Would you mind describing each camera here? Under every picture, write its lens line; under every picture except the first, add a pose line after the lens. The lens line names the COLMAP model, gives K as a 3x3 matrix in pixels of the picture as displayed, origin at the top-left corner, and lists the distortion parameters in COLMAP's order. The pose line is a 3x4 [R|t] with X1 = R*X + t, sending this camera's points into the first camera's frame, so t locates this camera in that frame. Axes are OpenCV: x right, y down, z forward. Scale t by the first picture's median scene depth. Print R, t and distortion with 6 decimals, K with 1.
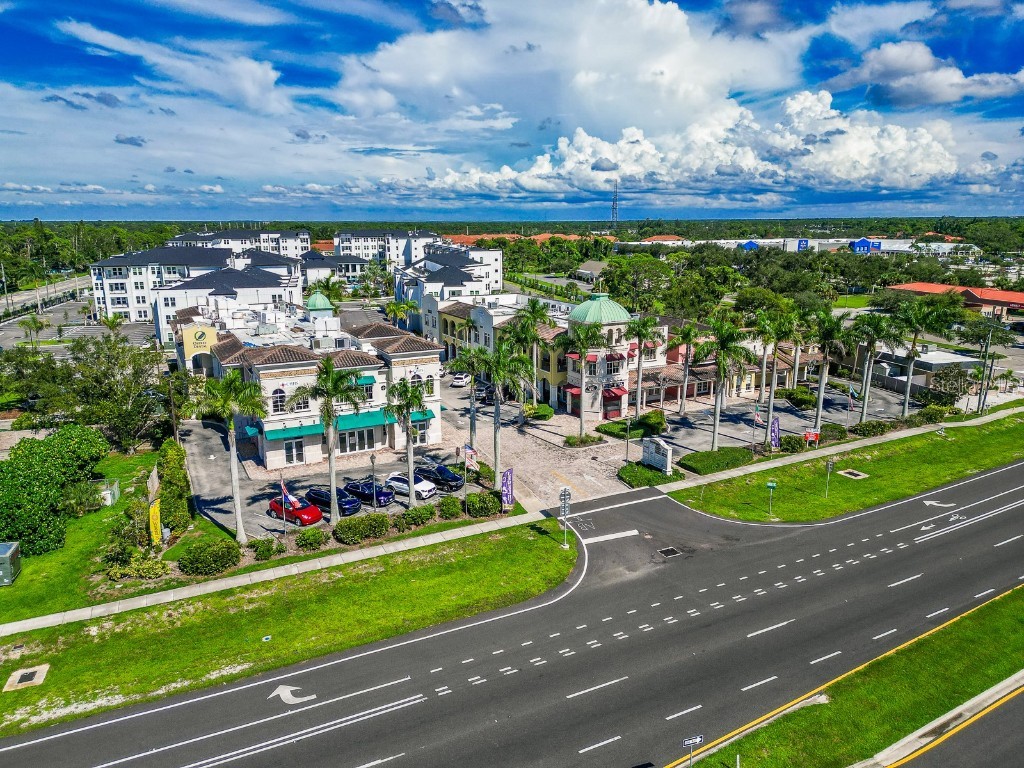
lens RADIAL K [[714.9, 0, 512.0], [0, 714.9, 384.0], [0, 0, 1]] dist [0.066942, -0.054207]
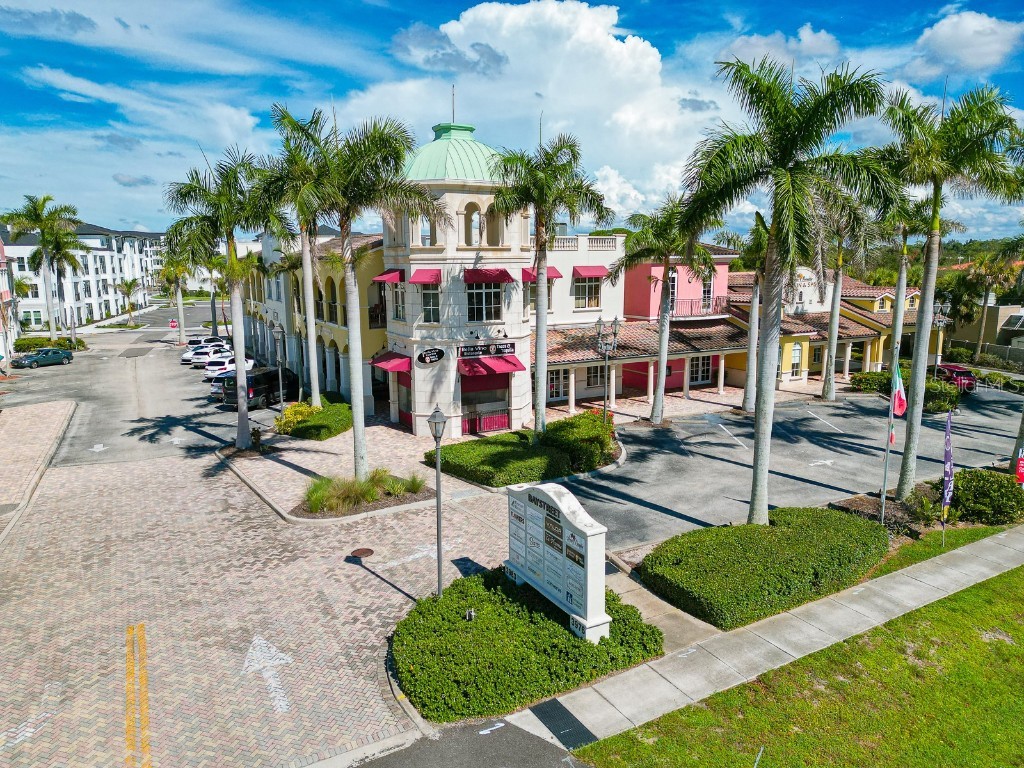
lens RADIAL K [[714.9, 0, 512.0], [0, 714.9, 384.0], [0, 0, 1]] dist [0.066942, -0.054207]
pose [[0.999769, -0.005741, 0.020735, 0.128757], [0.006809, 0.998634, -0.051810, 0.036844], [-0.020409, 0.051940, 0.998442, 0.522237]]
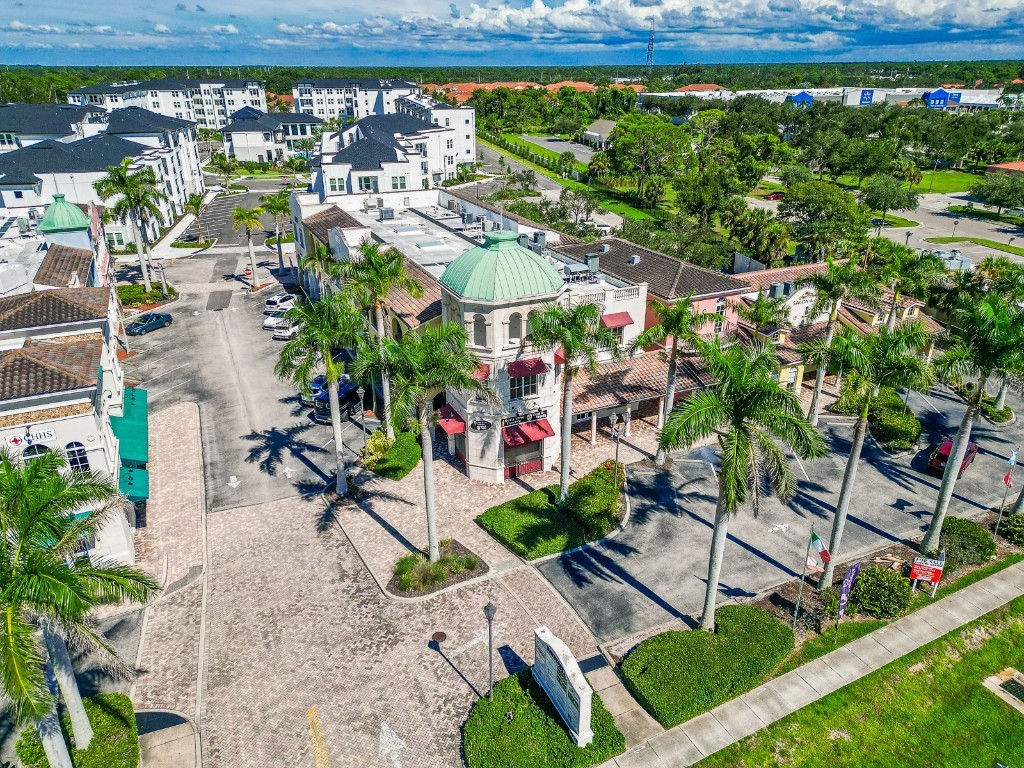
lens RADIAL K [[714.9, 0, 512.0], [0, 714.9, 384.0], [0, 0, 1]] dist [0.066942, -0.054207]
pose [[0.999254, 0.015071, -0.035554, 0.131203], [-0.008034, 0.981686, 0.190335, -0.104021], [0.037771, -0.189907, 0.981075, 0.440101]]
